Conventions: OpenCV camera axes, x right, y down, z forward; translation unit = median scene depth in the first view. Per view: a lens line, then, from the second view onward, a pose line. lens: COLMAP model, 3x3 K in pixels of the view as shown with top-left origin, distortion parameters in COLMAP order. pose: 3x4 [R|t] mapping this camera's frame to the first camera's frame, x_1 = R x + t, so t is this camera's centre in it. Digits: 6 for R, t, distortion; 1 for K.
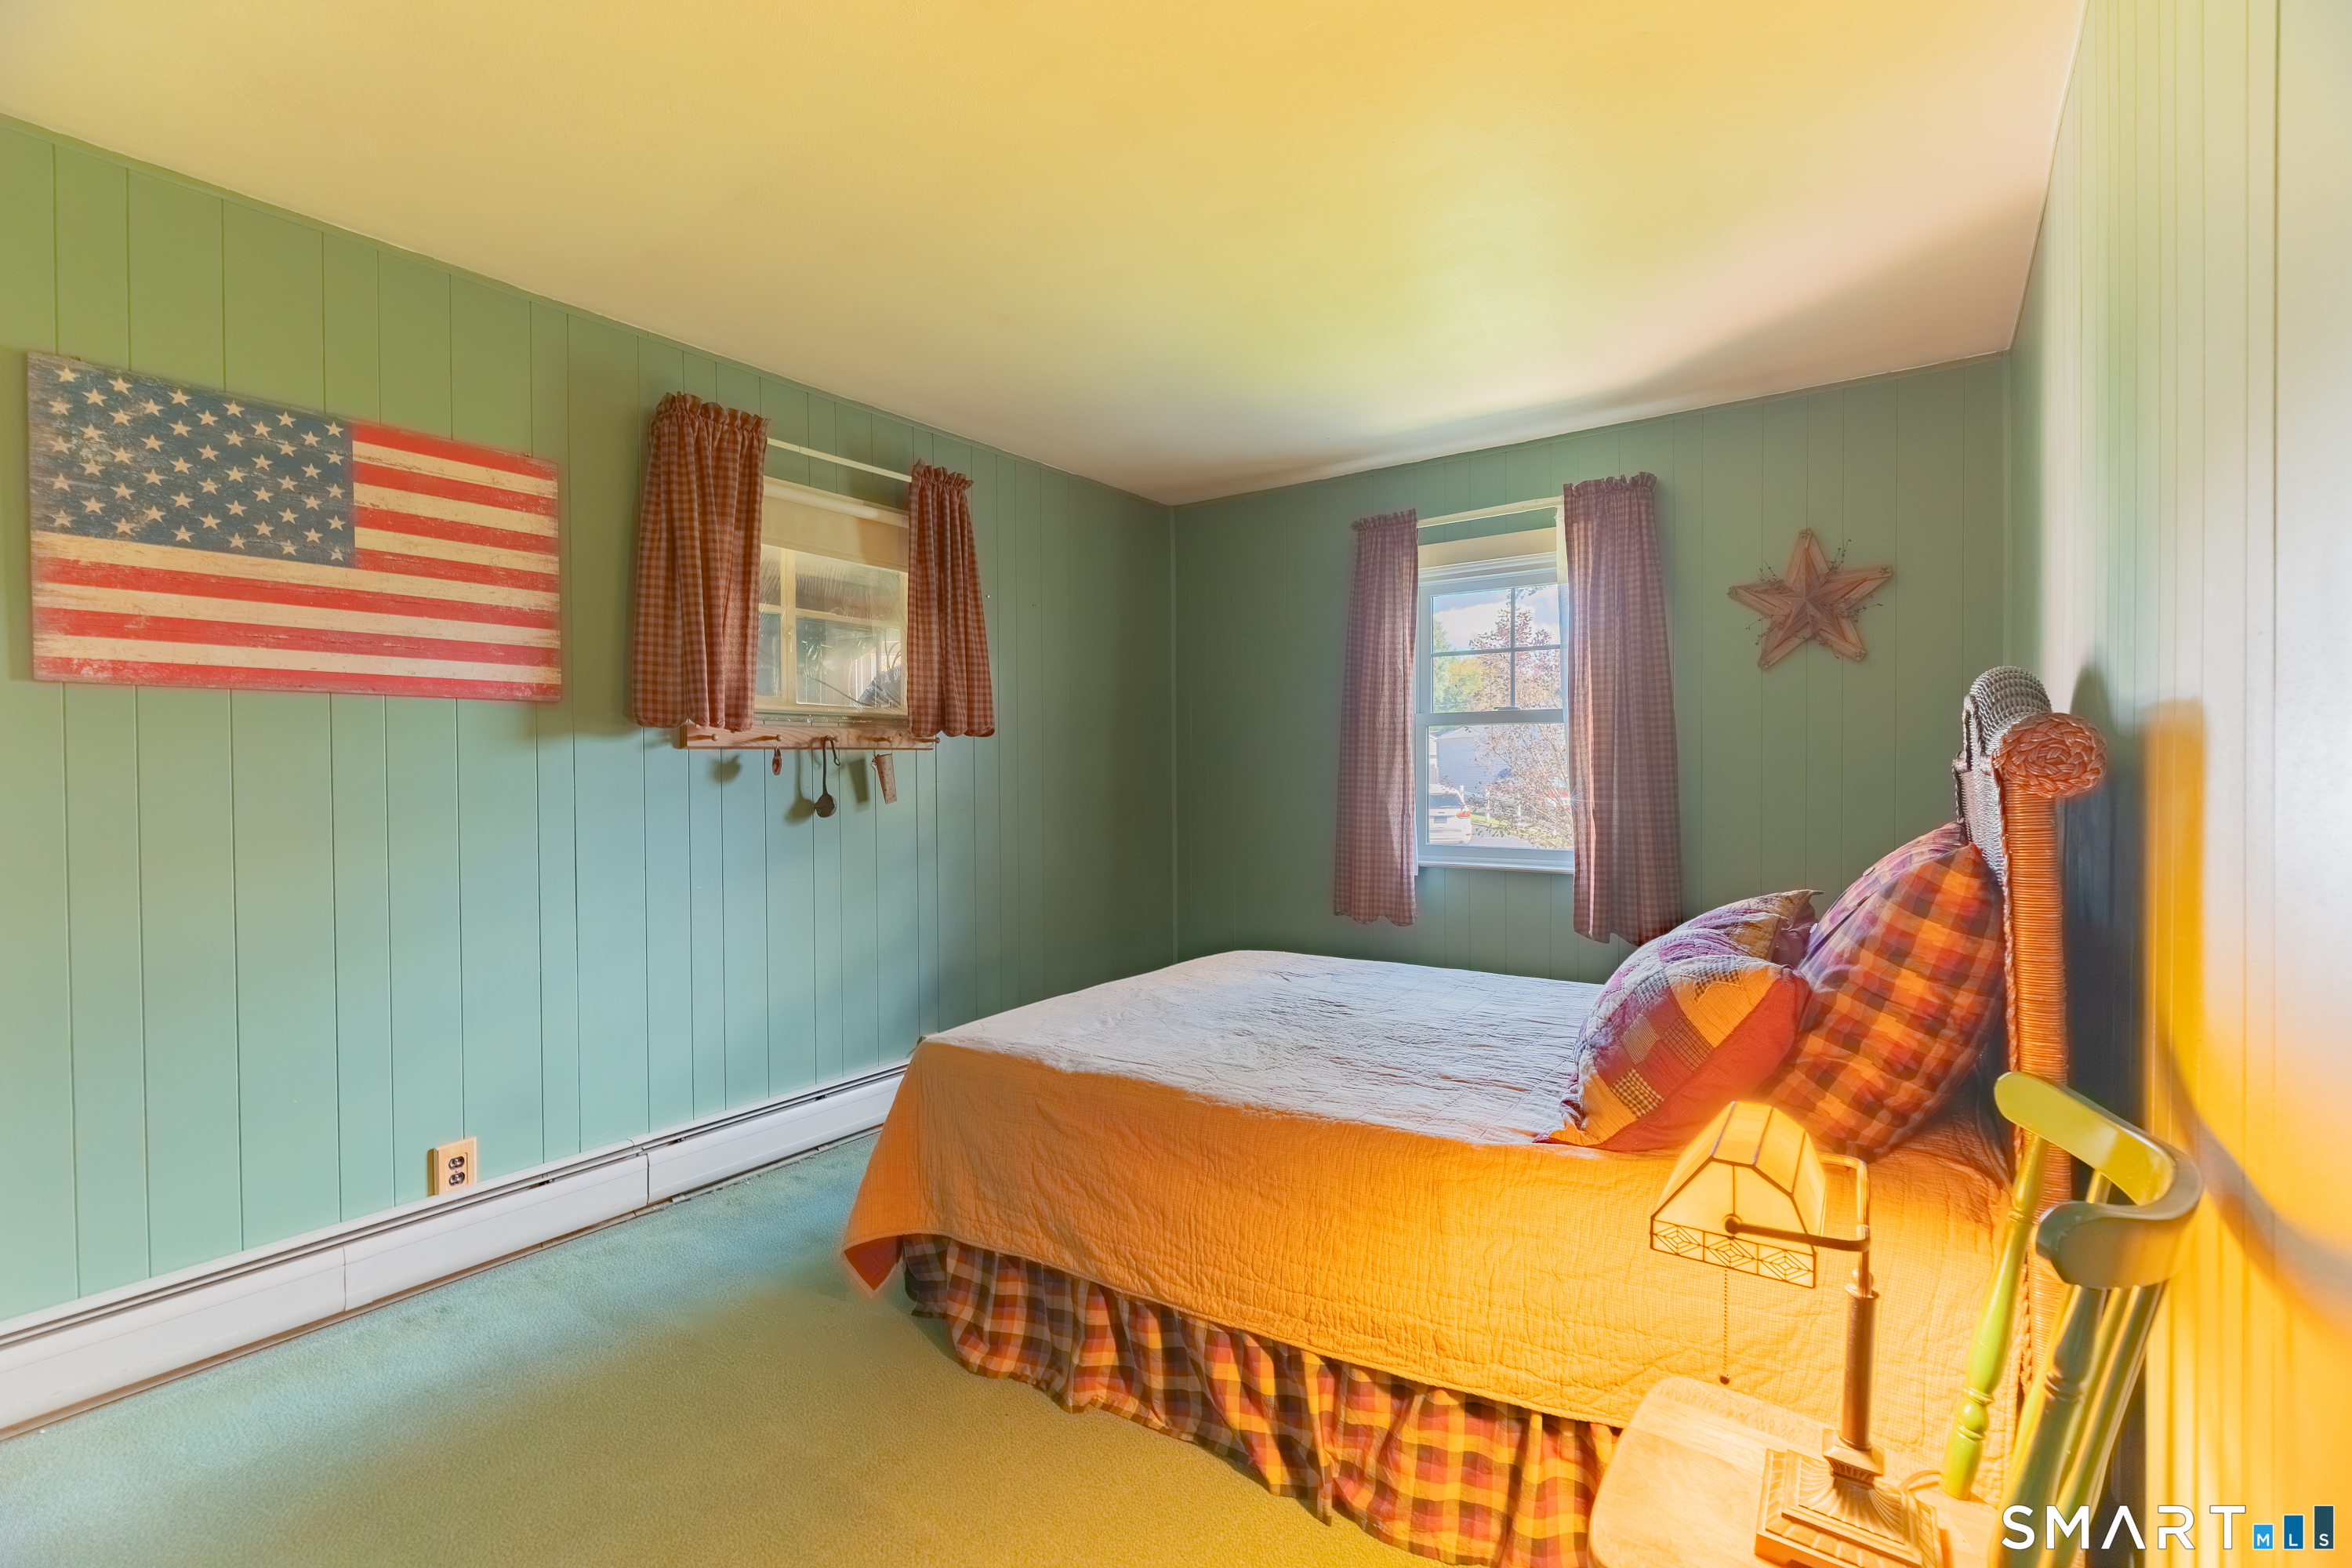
lens RADIAL K [[1048.0, 0, 1176.0], [0, 1048.0, 784.0], [0, 0, 1]] dist [-0.000444, -0.000027]
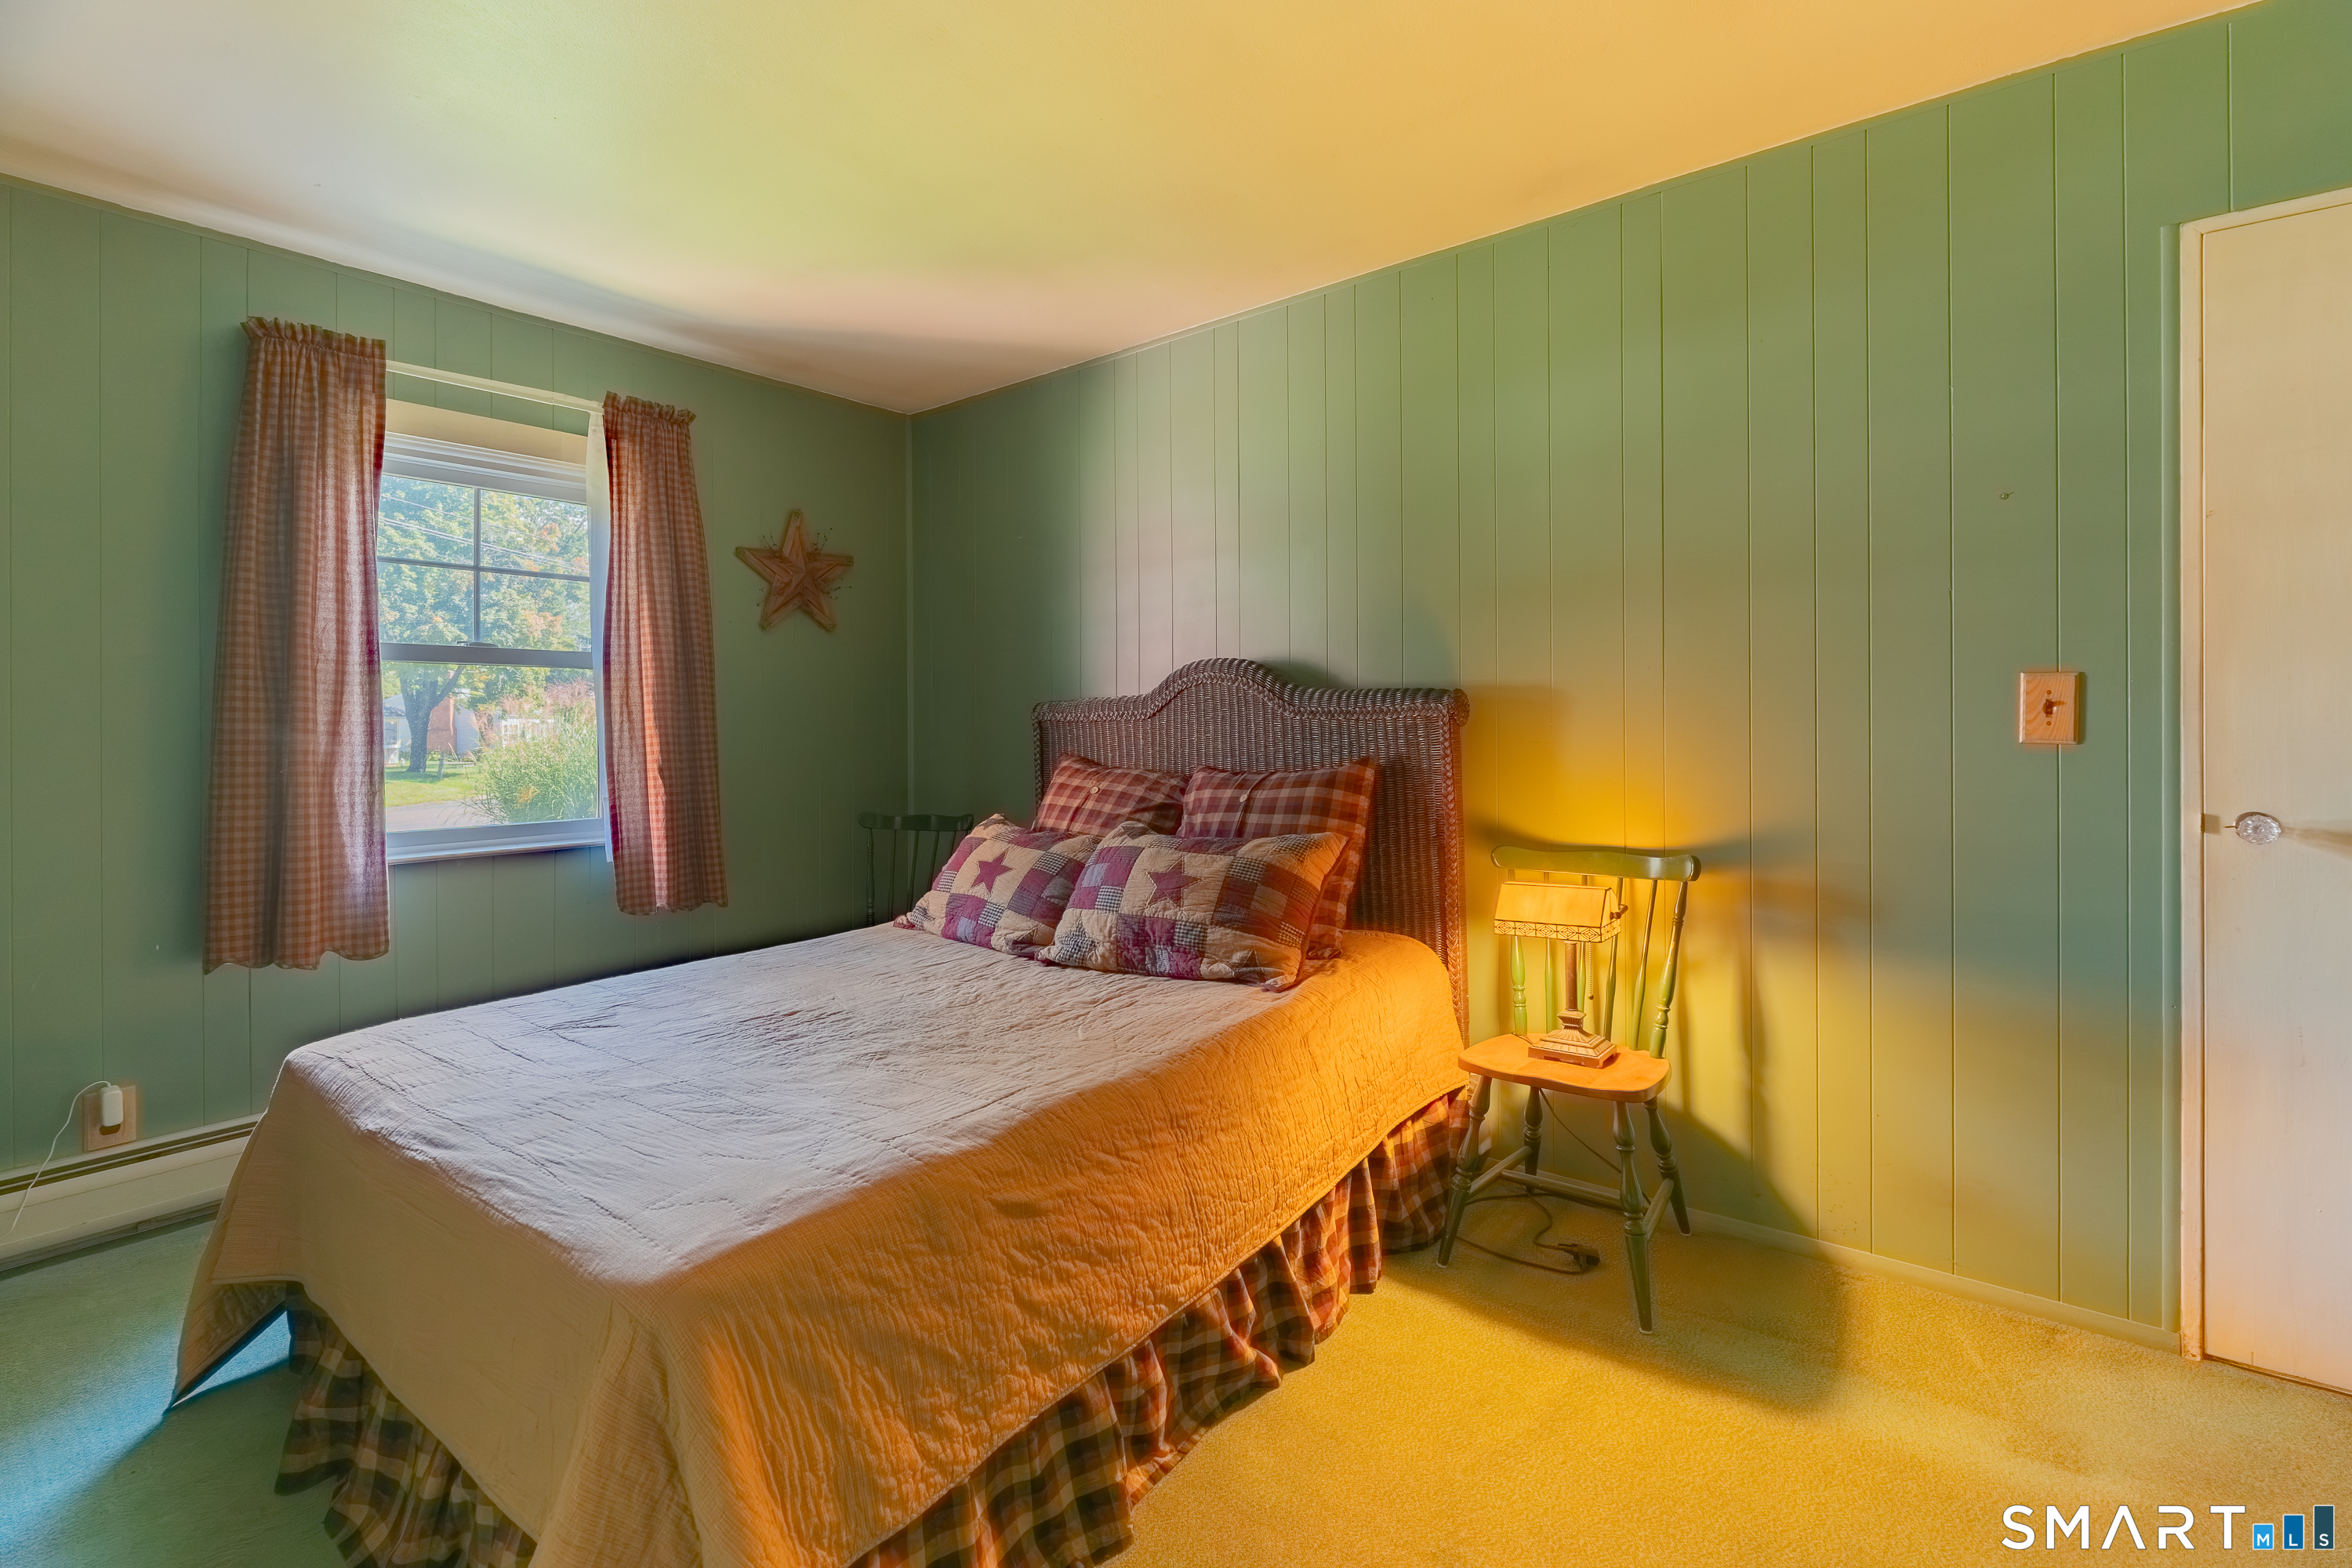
lens RADIAL K [[1054.6, 0, 1184.1], [0, 1054.6, 723.1], [0, 0, 1]] dist [-0.001085, -0.000069]
pose [[0.043952, 0.004170, 0.999025, -0.504192], [0.020679, 0.999773, -0.005082, 0.000933], [-0.998820, 0.020882, 0.043856, 0.525338]]
